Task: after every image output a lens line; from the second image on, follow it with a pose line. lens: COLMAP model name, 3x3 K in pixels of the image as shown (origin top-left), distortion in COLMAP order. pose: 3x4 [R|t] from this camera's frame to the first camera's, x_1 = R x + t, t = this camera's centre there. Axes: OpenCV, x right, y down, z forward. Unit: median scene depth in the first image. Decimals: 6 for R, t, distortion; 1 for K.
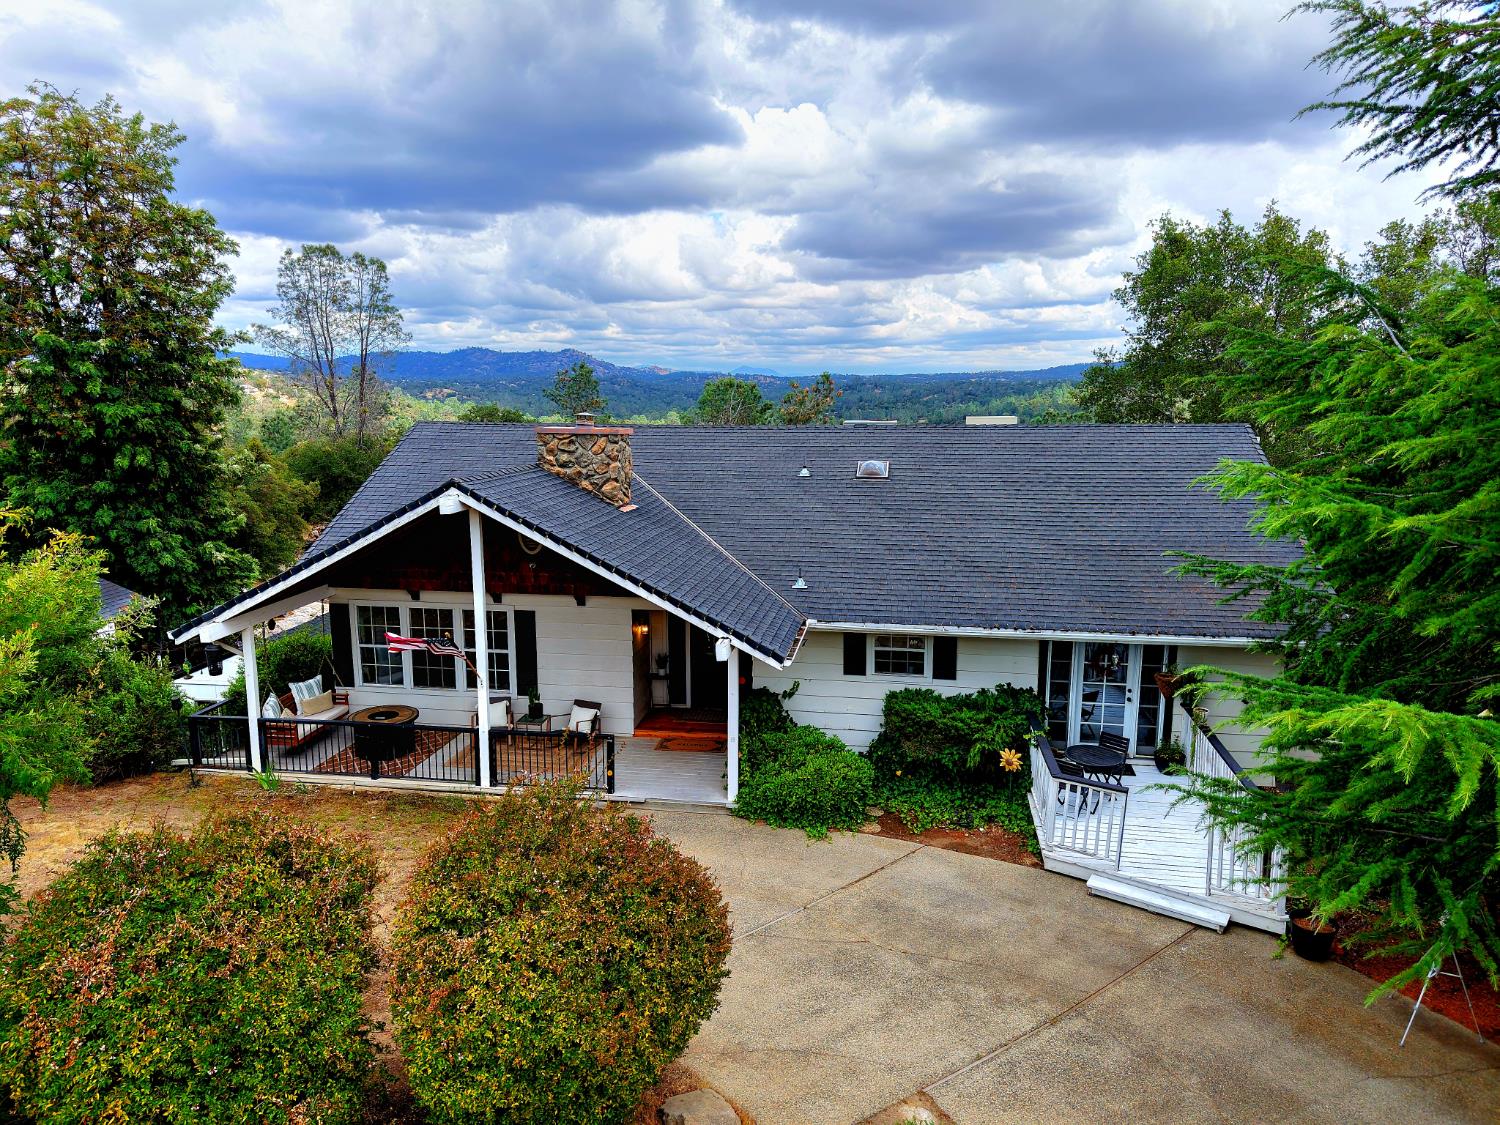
lens RADIAL K [[1008.8, 0, 748.1], [0, 1008.8, 558.2], [0, 0, 1]] dist [0.053514, -0.057720]
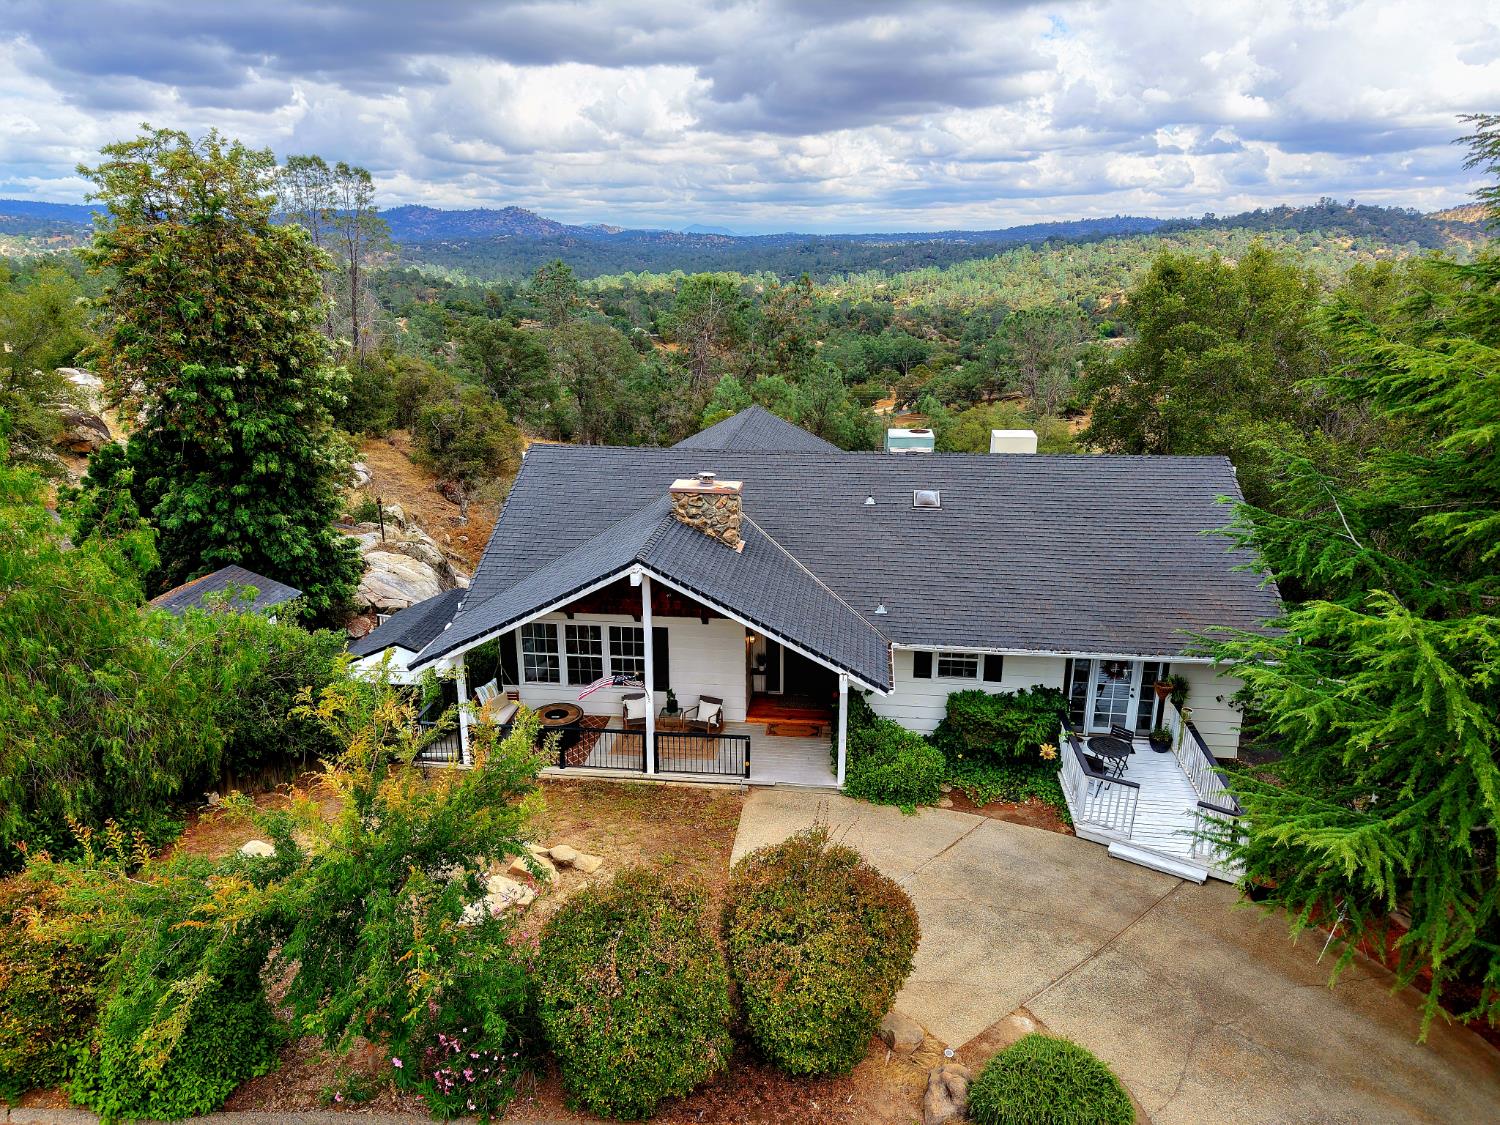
lens RADIAL K [[1010.2, 0, 750.0], [0, 1010.2, 562.5], [0, 0, 1]] dist [0.087683, -0.110763]
pose [[0.998843, -0.014218, 0.045943, -0.180879], [0.007851, 0.990692, 0.135899, -0.219169], [-0.047447, -0.135381, 0.989657, -0.268322]]
